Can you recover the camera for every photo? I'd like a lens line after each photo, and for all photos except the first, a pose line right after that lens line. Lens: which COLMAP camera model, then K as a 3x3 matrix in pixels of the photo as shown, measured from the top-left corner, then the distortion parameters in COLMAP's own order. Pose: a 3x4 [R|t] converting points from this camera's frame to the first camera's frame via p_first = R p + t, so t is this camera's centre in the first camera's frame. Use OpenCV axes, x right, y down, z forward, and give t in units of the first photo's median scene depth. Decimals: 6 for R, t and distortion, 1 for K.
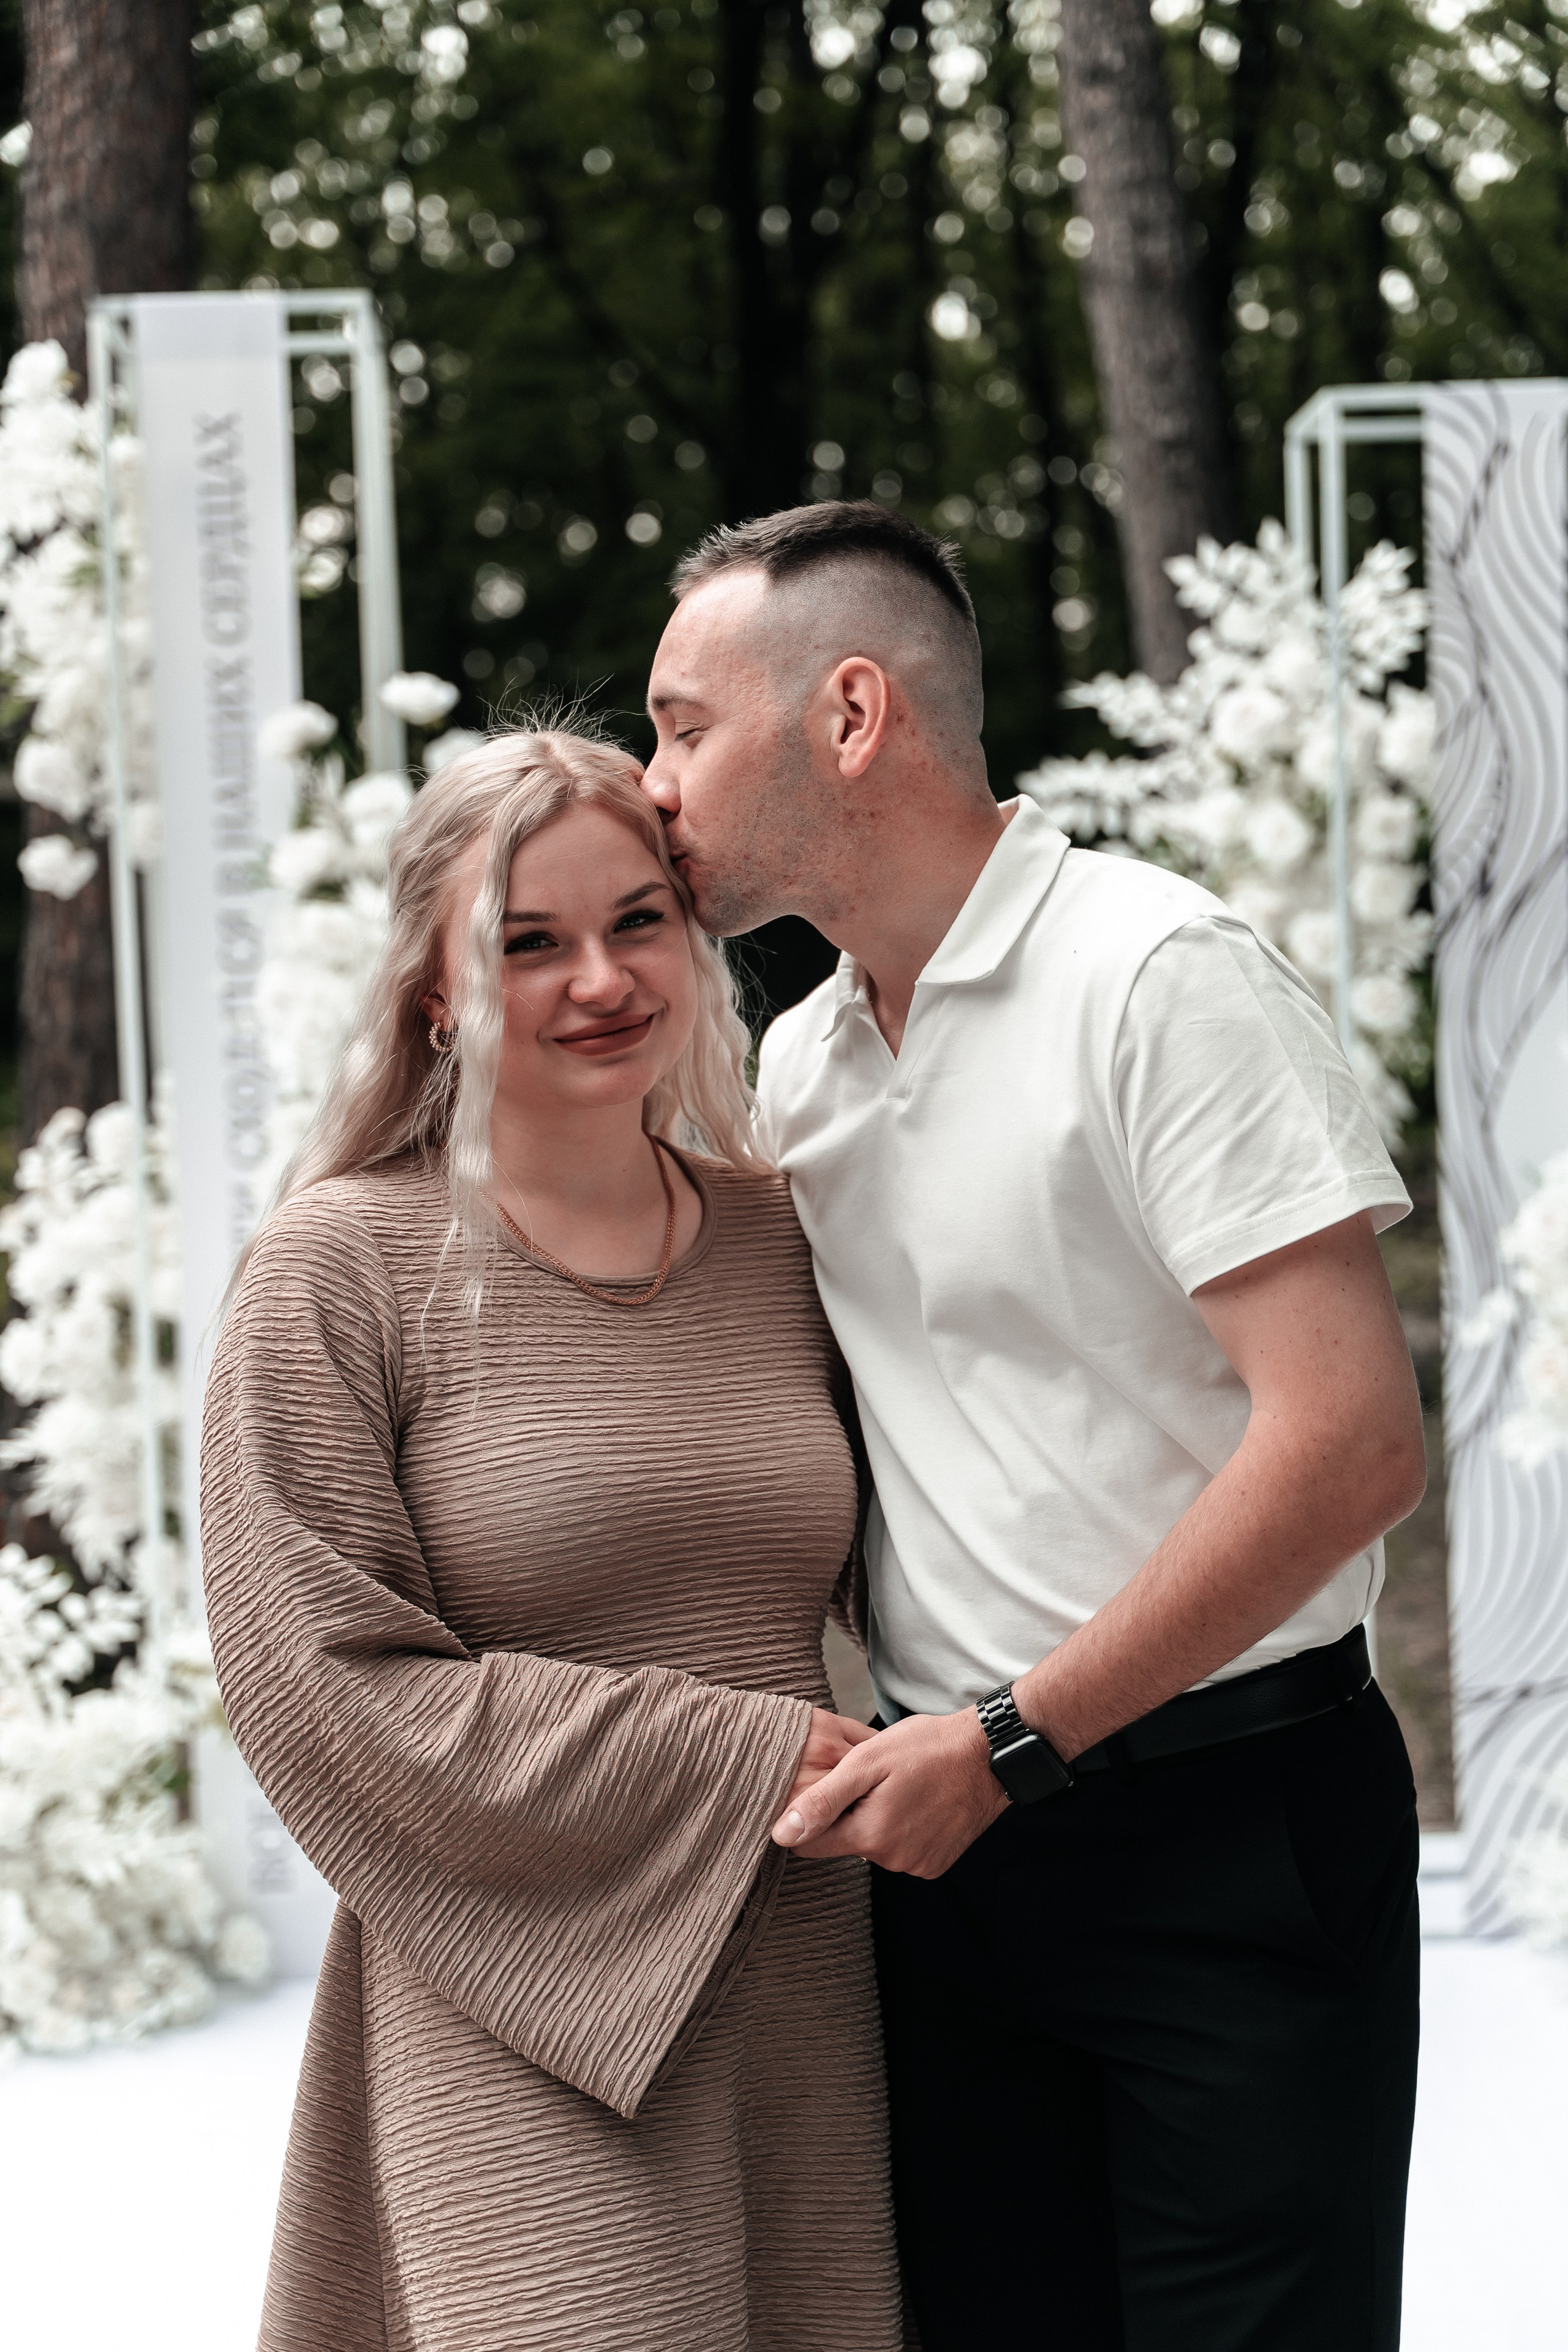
lens RADIAL K [[4007.3, 0, 784.0], [0, 4007.3, 1176.0], [0, 0, 1]] dist [0.069338, -0.316813]
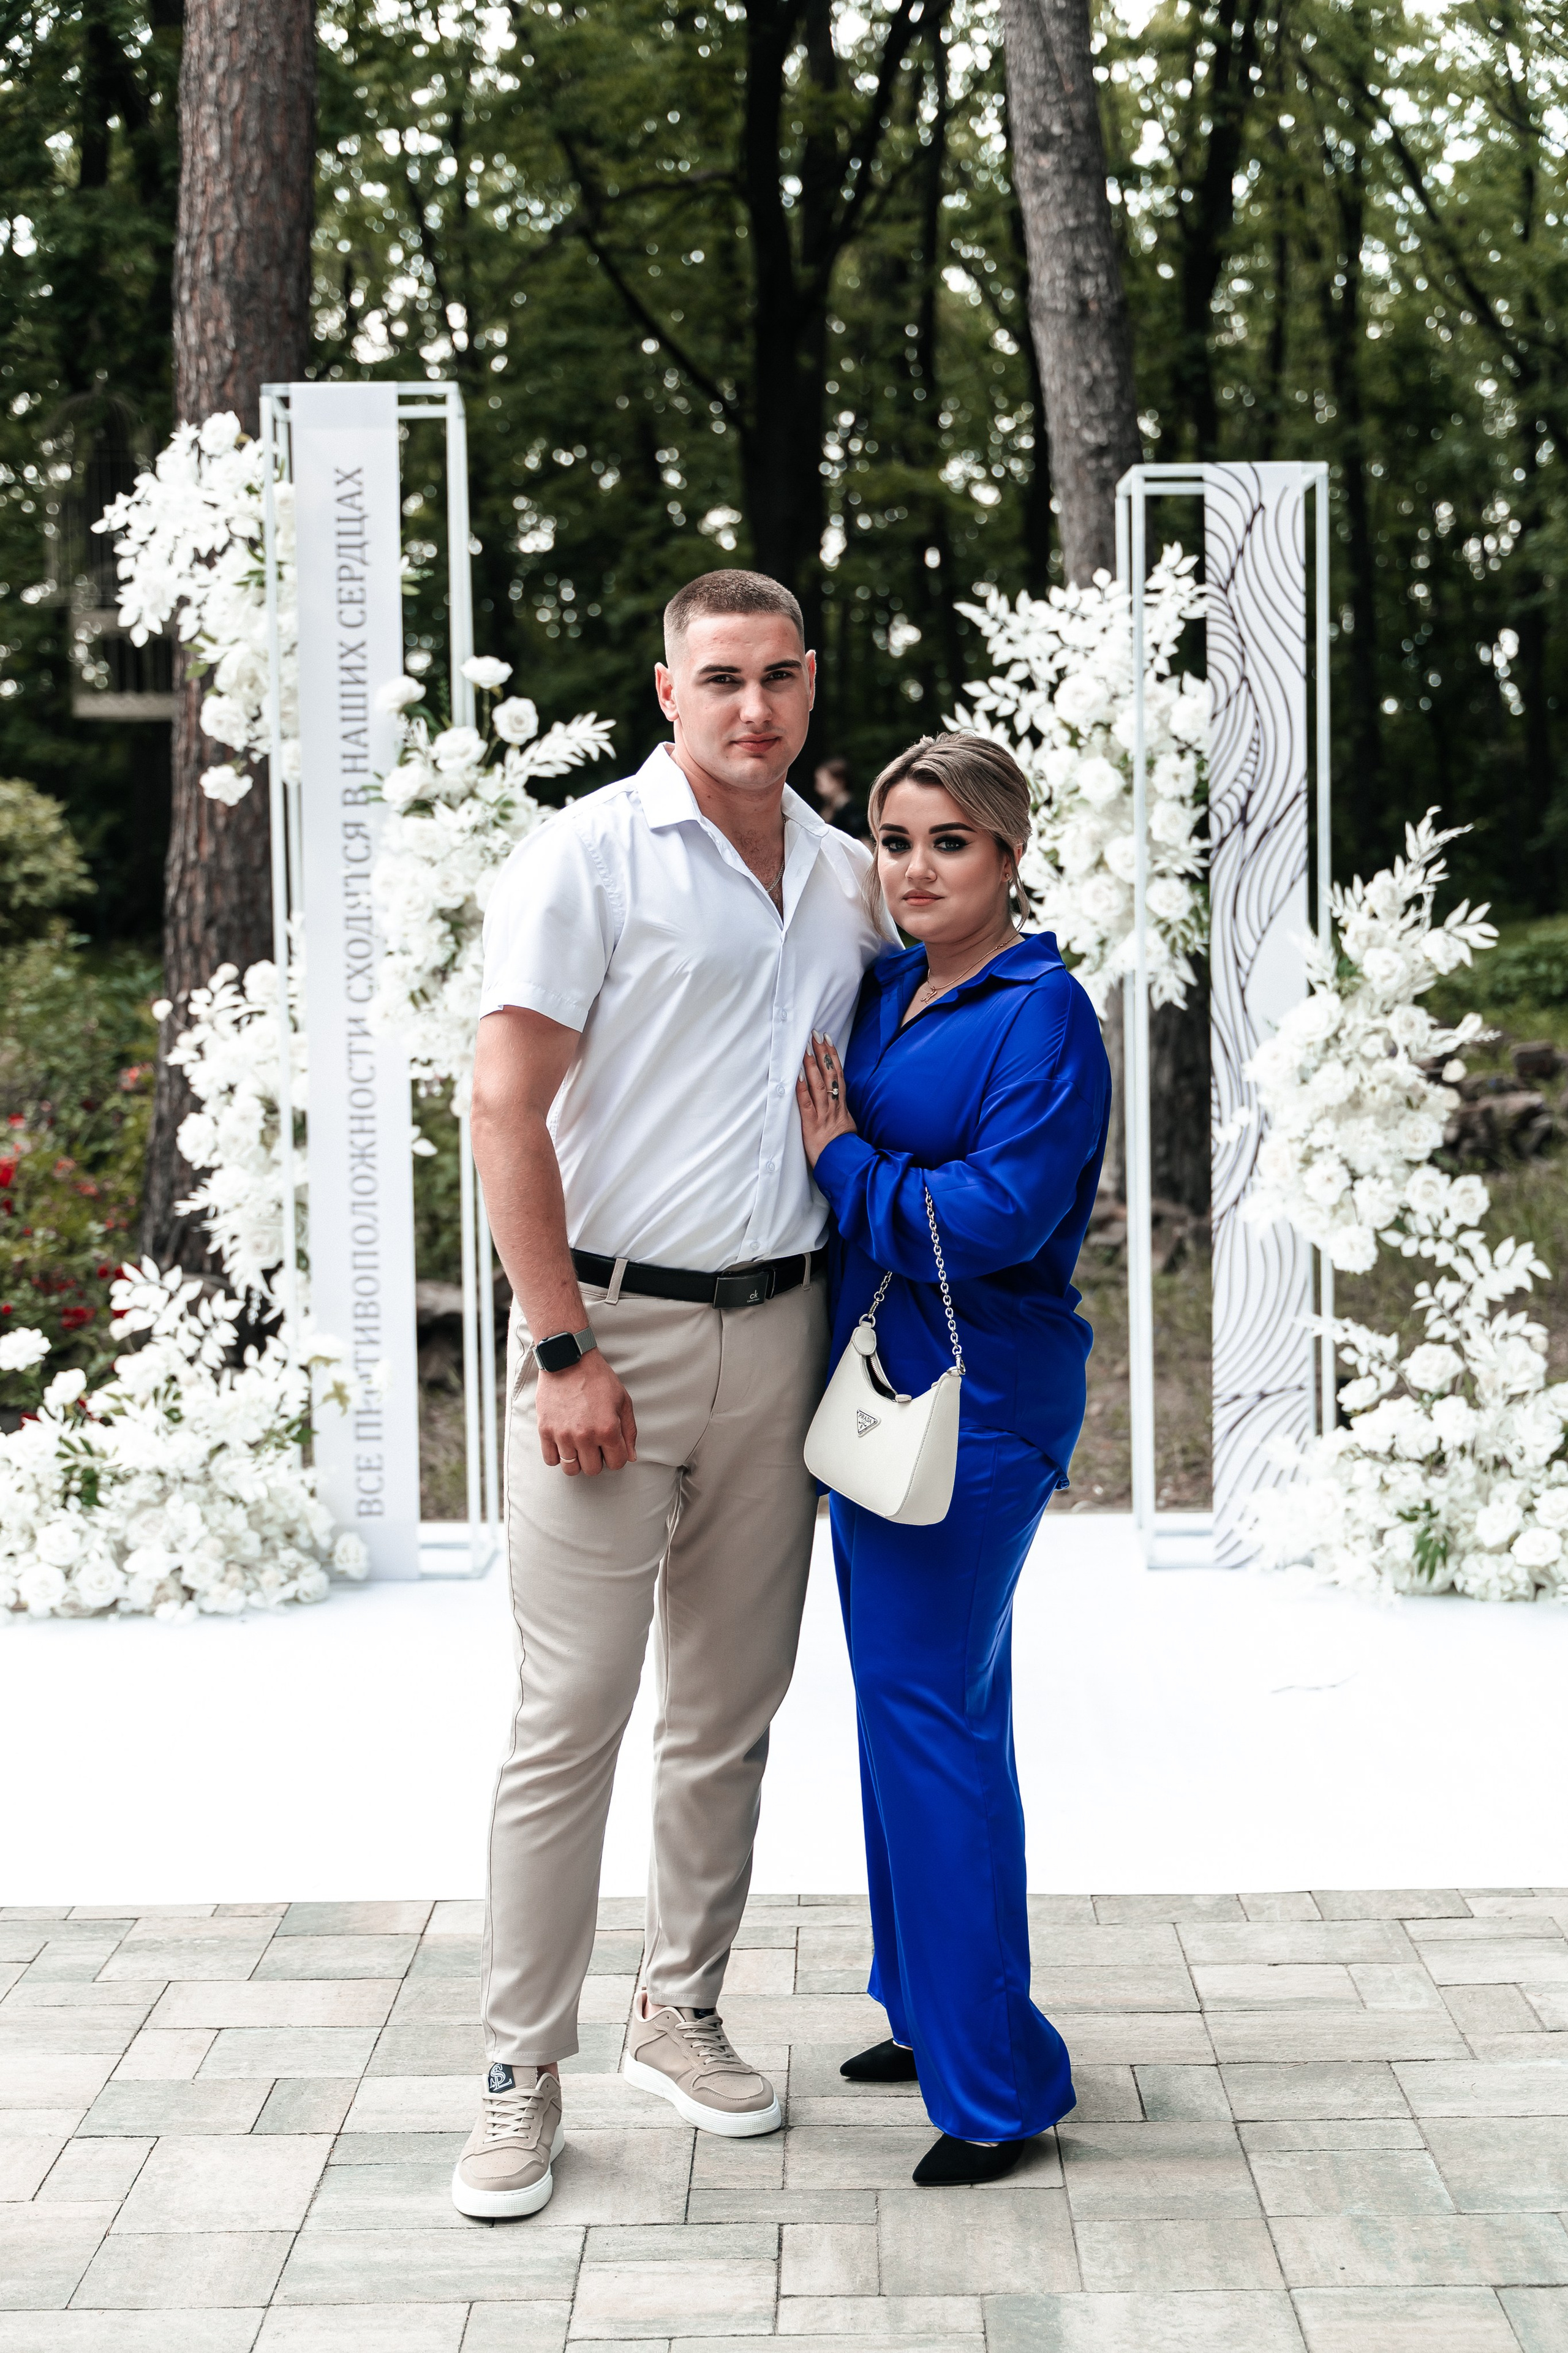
lens RADIAL K [[3698.7, 0, 784.0], [0, 3698.7, 1176.5], [0, 0, 1]] dist [-0.016860, -0.020994]
pose [[0.999830, 0.018420, -0.001234, 0.017606], [-0.018380, 0.999455, 0.027419, 0.020336], [0.001738, -0.027392, 0.999623, -0.296656]]
